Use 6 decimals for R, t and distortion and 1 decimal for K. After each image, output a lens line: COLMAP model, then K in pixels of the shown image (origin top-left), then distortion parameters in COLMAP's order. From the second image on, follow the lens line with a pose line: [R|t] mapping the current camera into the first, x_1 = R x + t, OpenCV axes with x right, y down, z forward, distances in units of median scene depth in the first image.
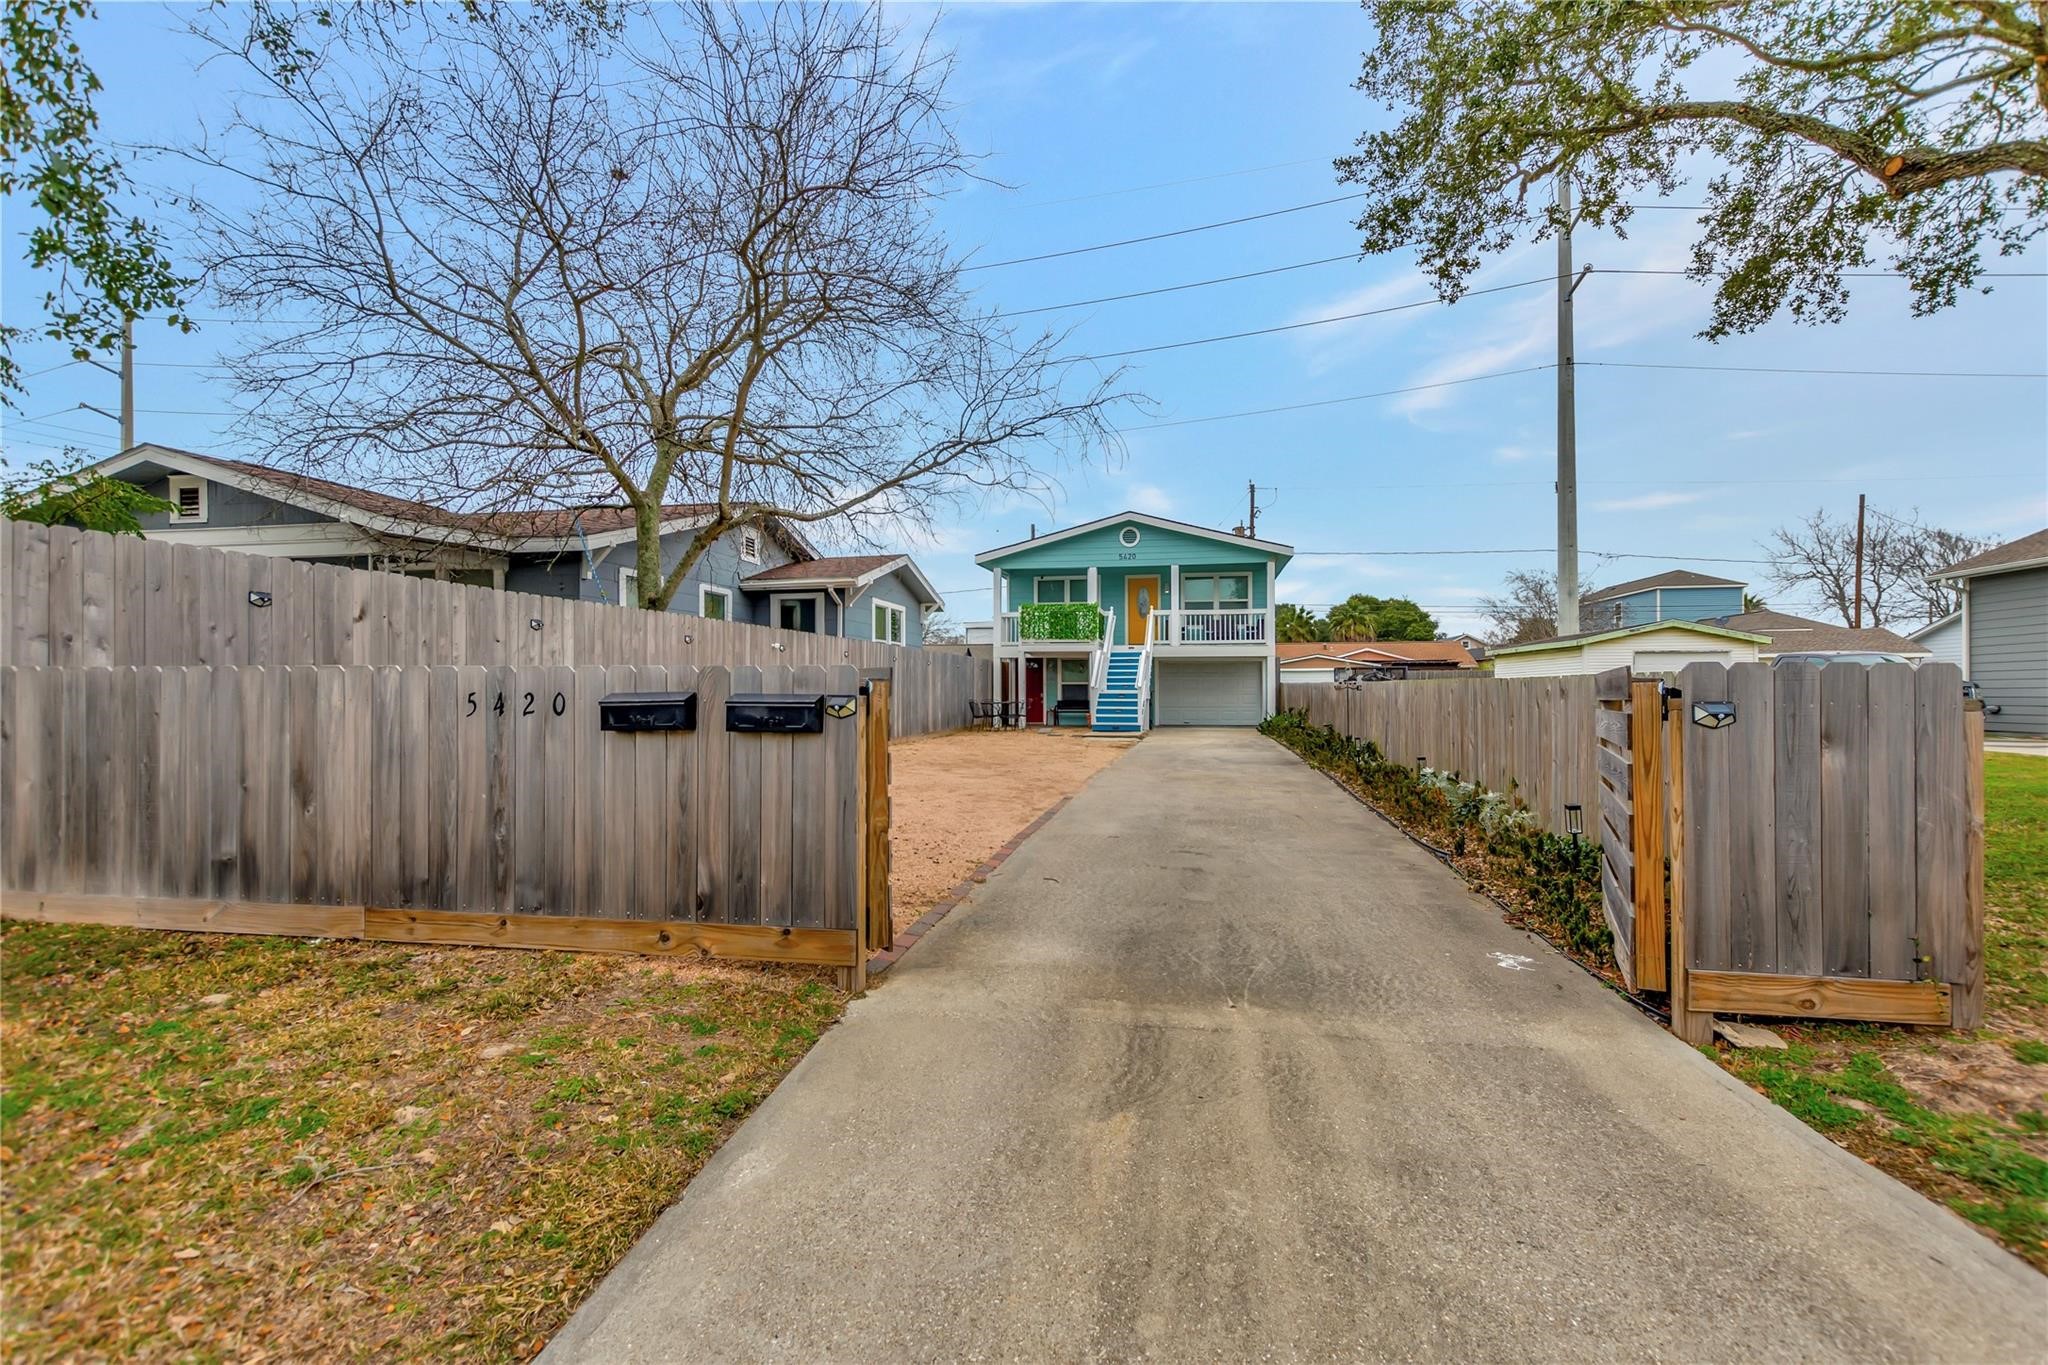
lens RADIAL K [[858.8, 0, 1024.0], [0, 858.8, 682.5], [0, 0, 1]] dist [0.000616, -0.000027]
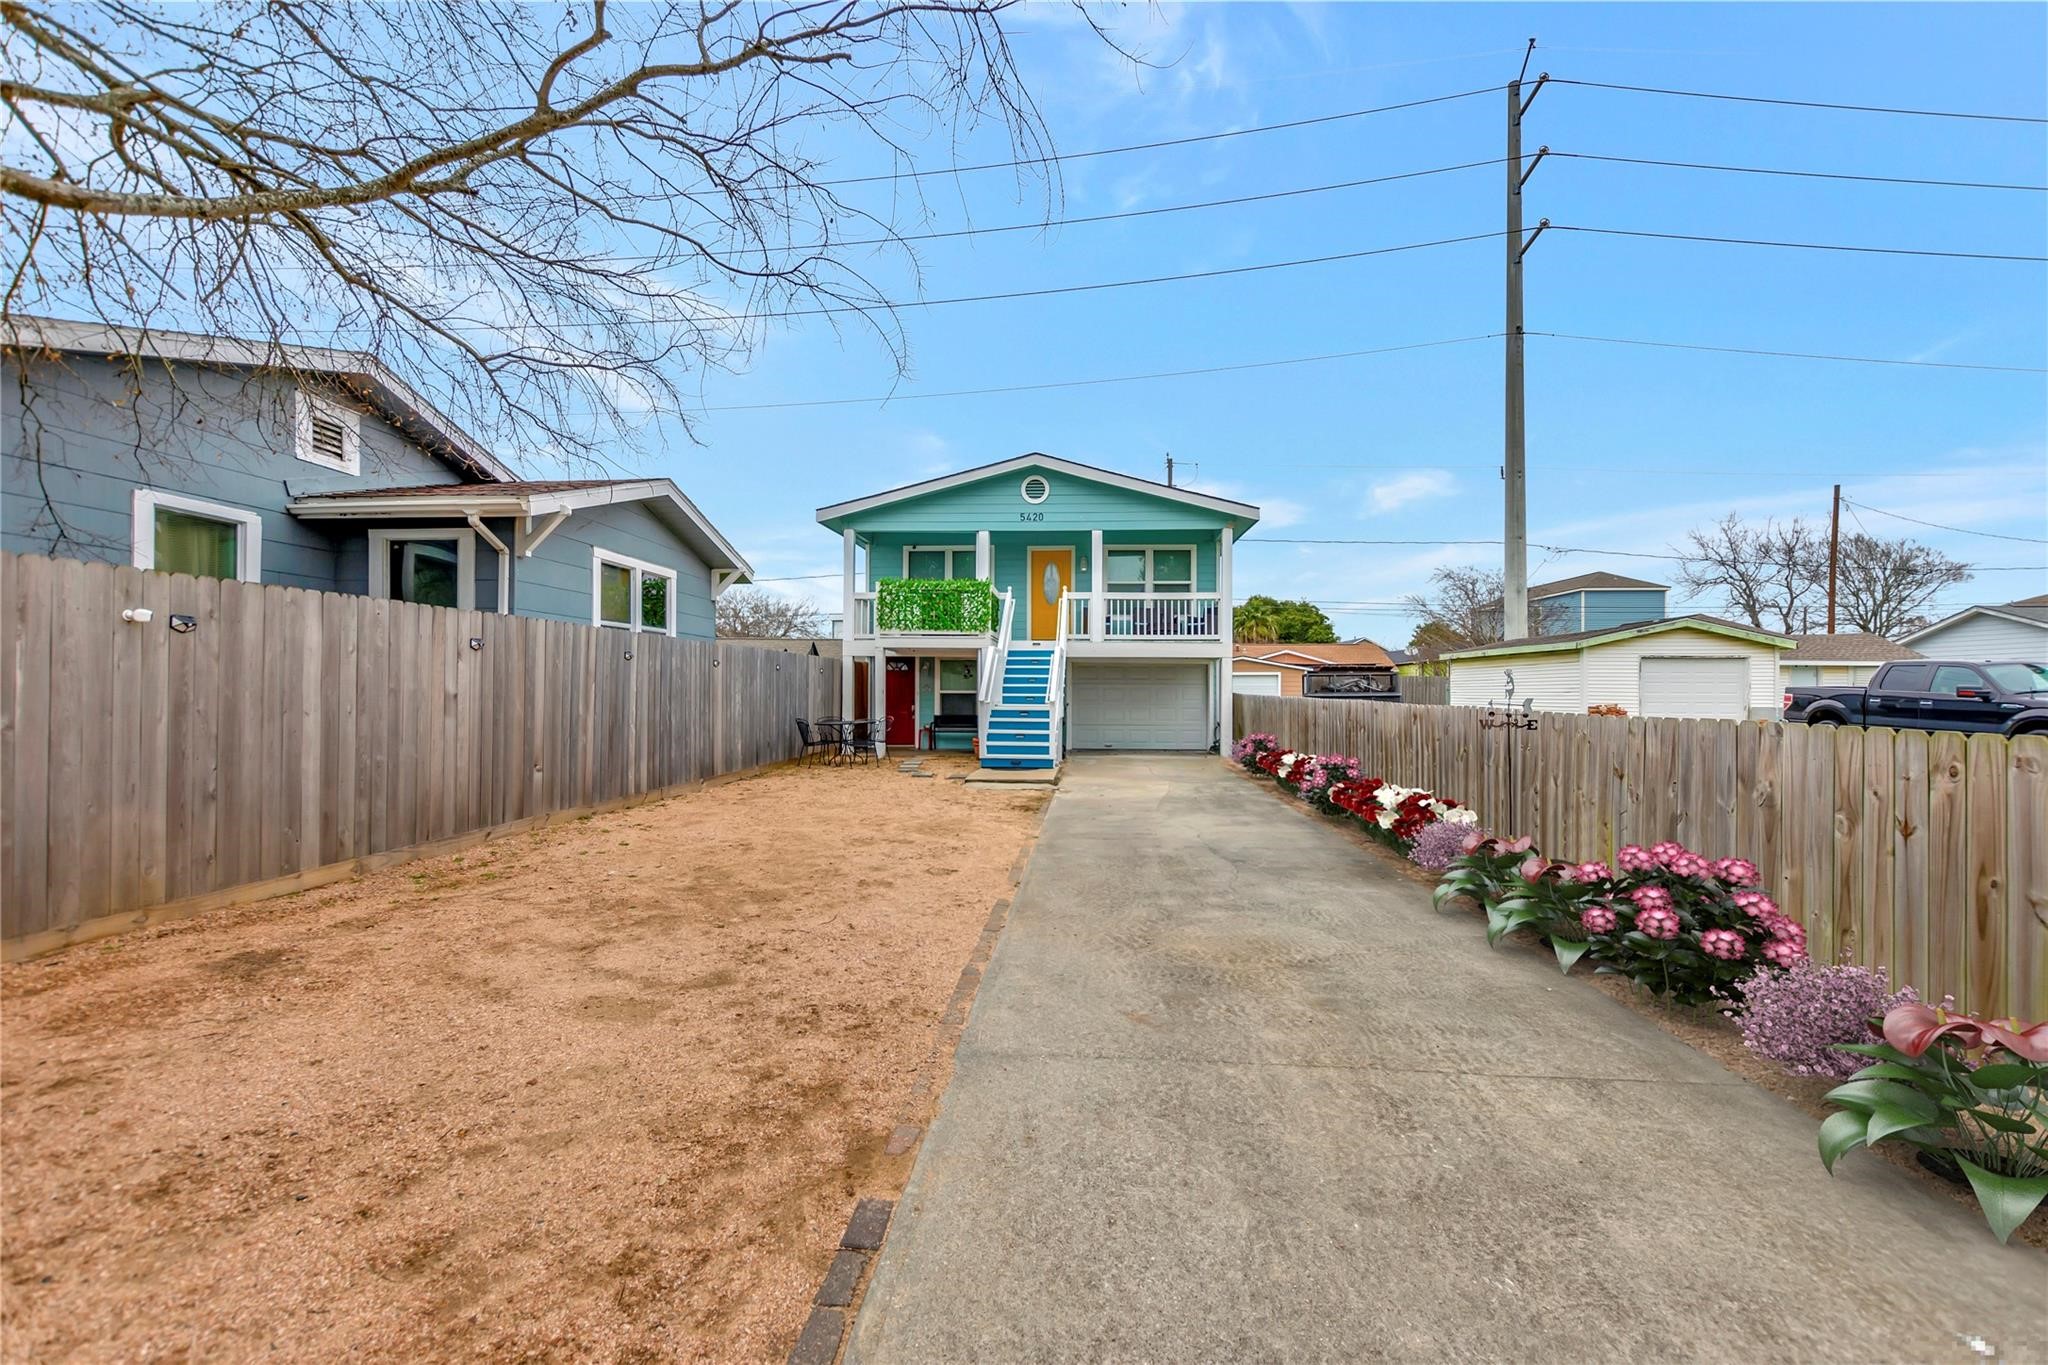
lens RADIAL K [[858.8, 0, 1024.0], [0, 858.8, 682.5], [0, 0, 1]] dist [0.000616, -0.000027]
pose [[0.992105, 0.006230, 0.125256, 0.024903], [-0.006227, 0.999981, -0.000419, -0.007827], [-0.125256, -0.000364, 0.992124, 0.289256]]
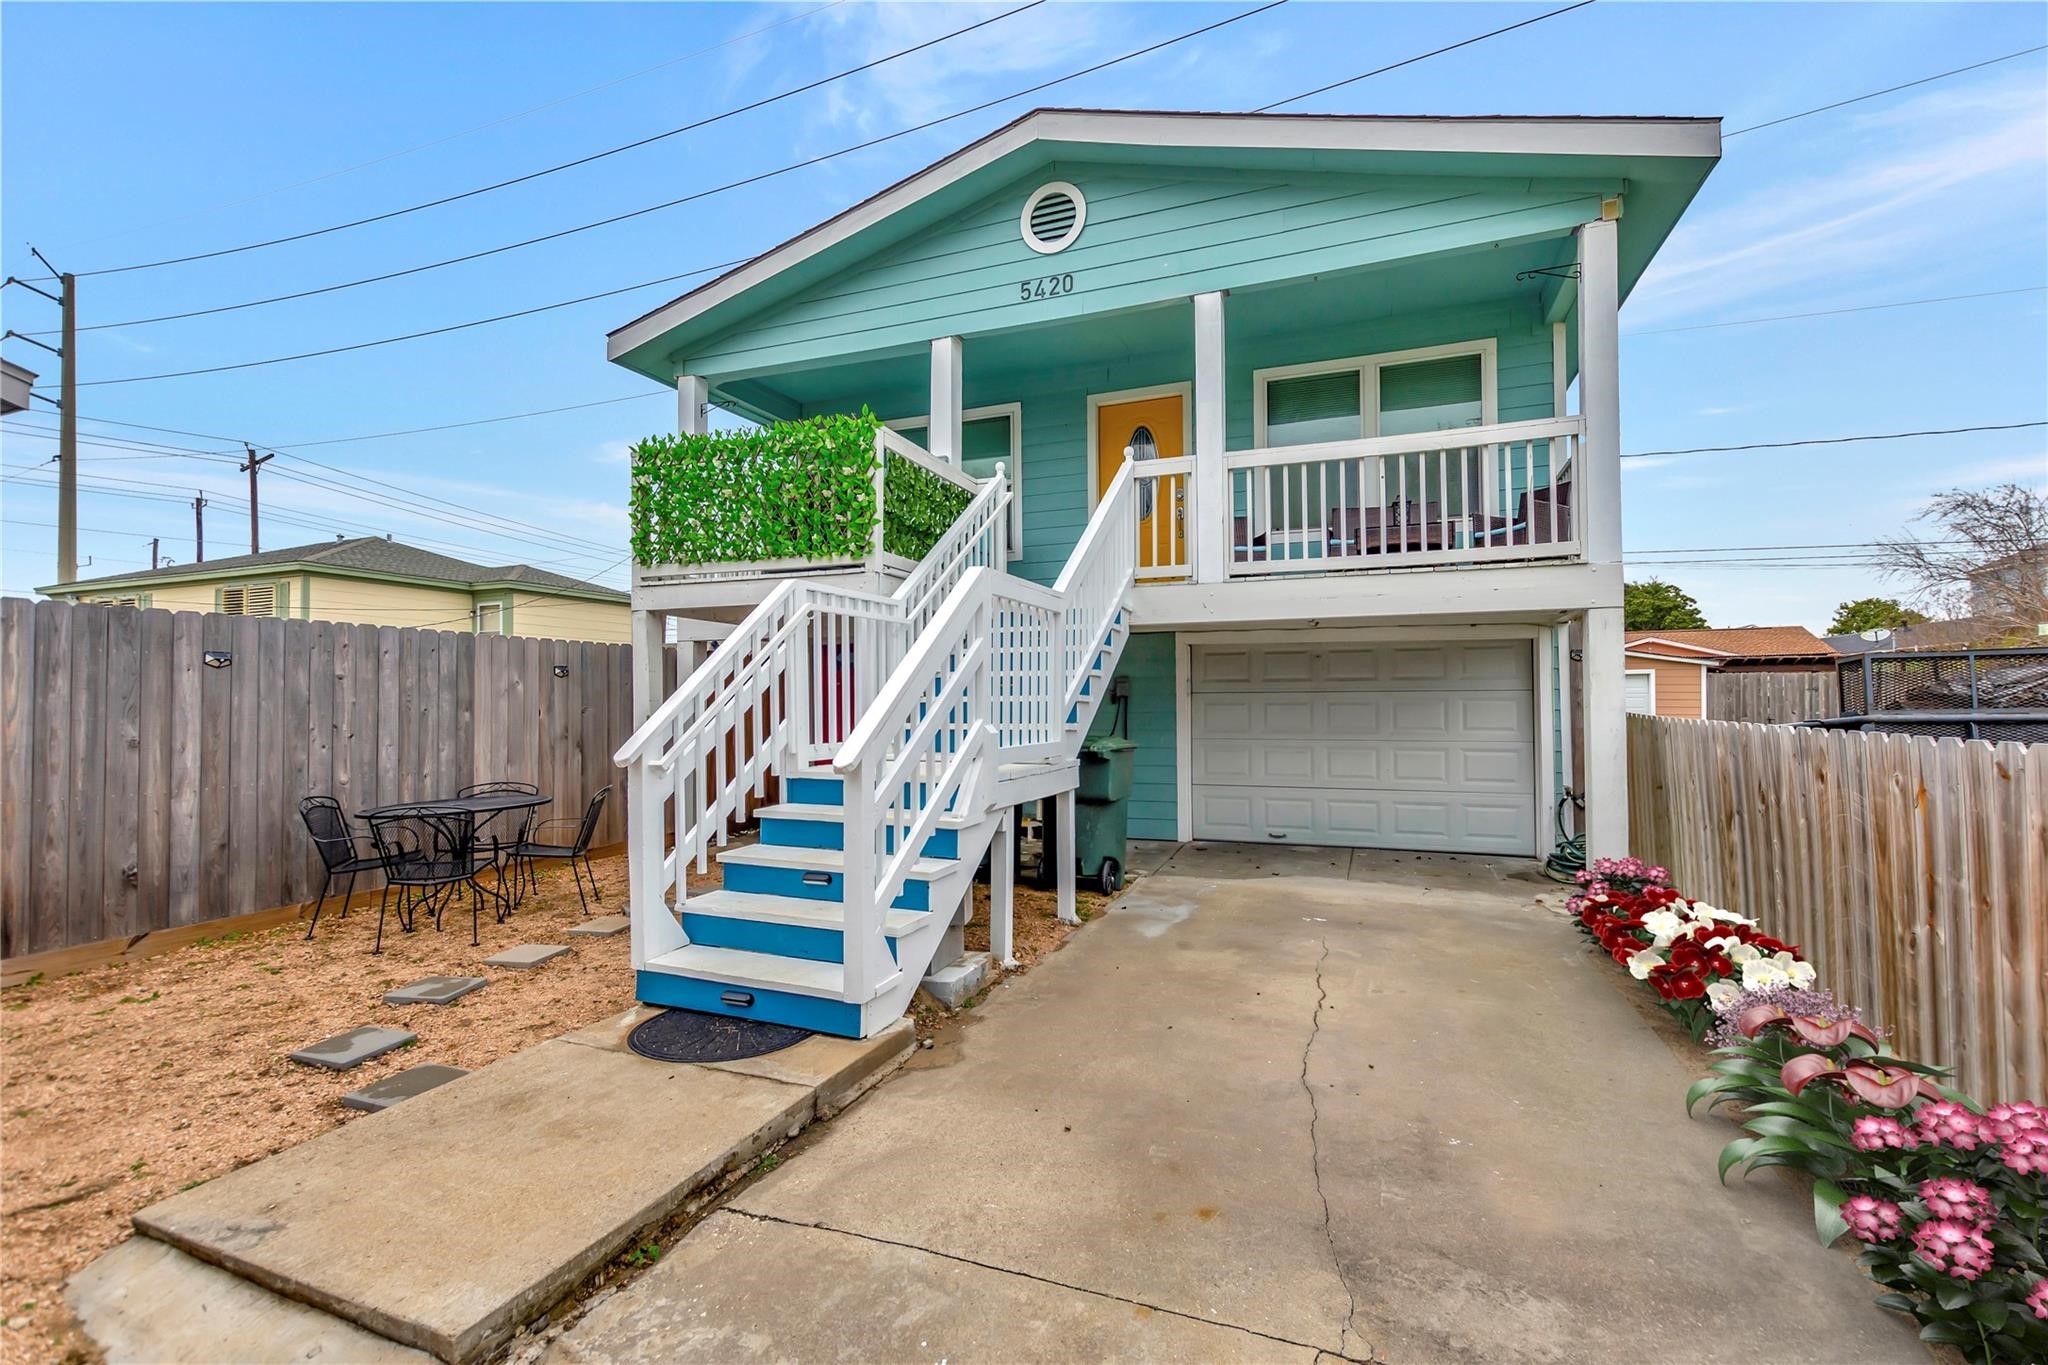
lens RADIAL K [[858.8, 0, 1024.0], [0, 858.8, 682.5], [0, 0, 1]] dist [0.000616, -0.000027]
pose [[0.983880, -0.007515, -0.178674, 0.164832], [0.005055, 0.999886, -0.014220, -0.006587], [0.178761, 0.013088, 0.983806, 0.711614]]
